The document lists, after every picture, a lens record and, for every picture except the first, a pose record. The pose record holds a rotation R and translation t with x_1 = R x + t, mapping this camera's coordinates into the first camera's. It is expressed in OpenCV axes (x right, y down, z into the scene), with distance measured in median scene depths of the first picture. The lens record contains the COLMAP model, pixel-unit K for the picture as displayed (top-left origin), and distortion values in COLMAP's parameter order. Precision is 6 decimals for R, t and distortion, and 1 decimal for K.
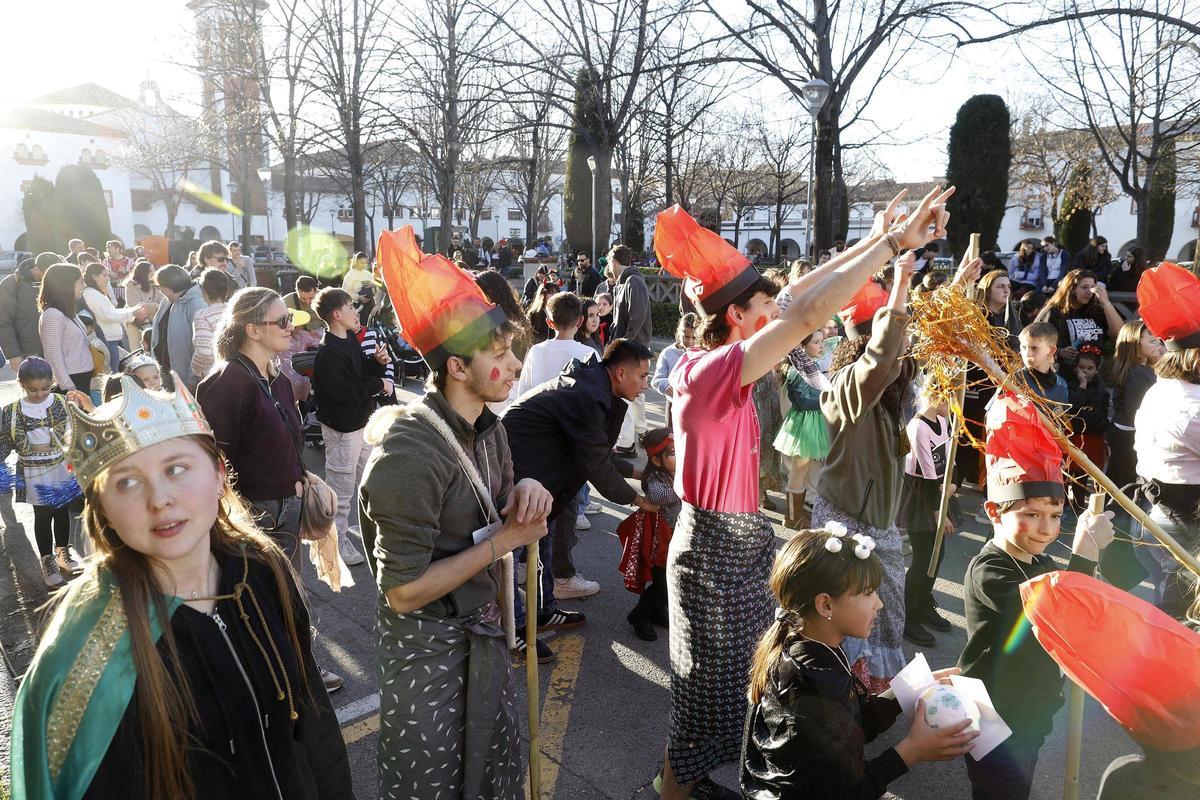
lens RADIAL K [[870.7, 0, 597.9], [0, 870.7, 391.7], [0, 0, 1]] dist [-0.008480, 0.016542]
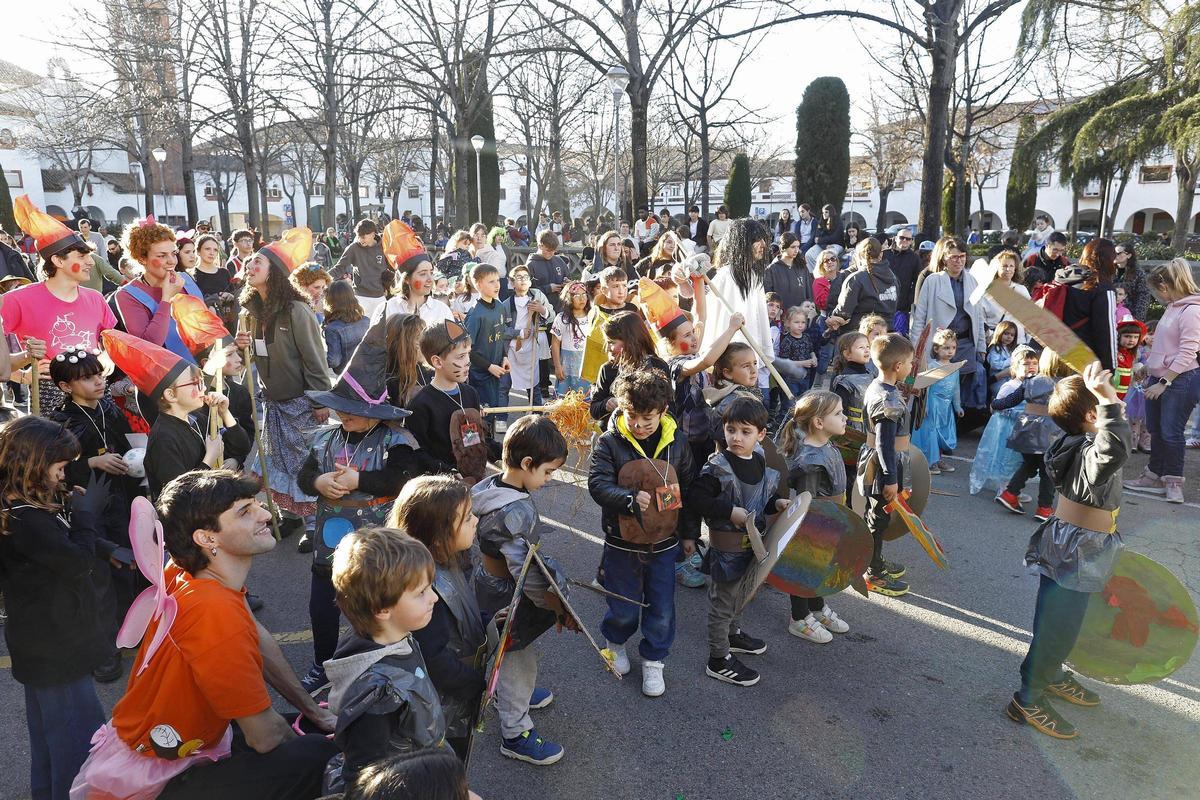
lens RADIAL K [[870.7, 0, 595.7], [0, 870.7, 392.2], [0, 0, 1]] dist [-0.008480, 0.016542]
pose [[0.999390, -0.015809, 0.031147, 0.100731], [0.014930, 0.999490, 0.028235, 0.011471], [-0.031578, -0.027752, 0.999116, -0.064079]]
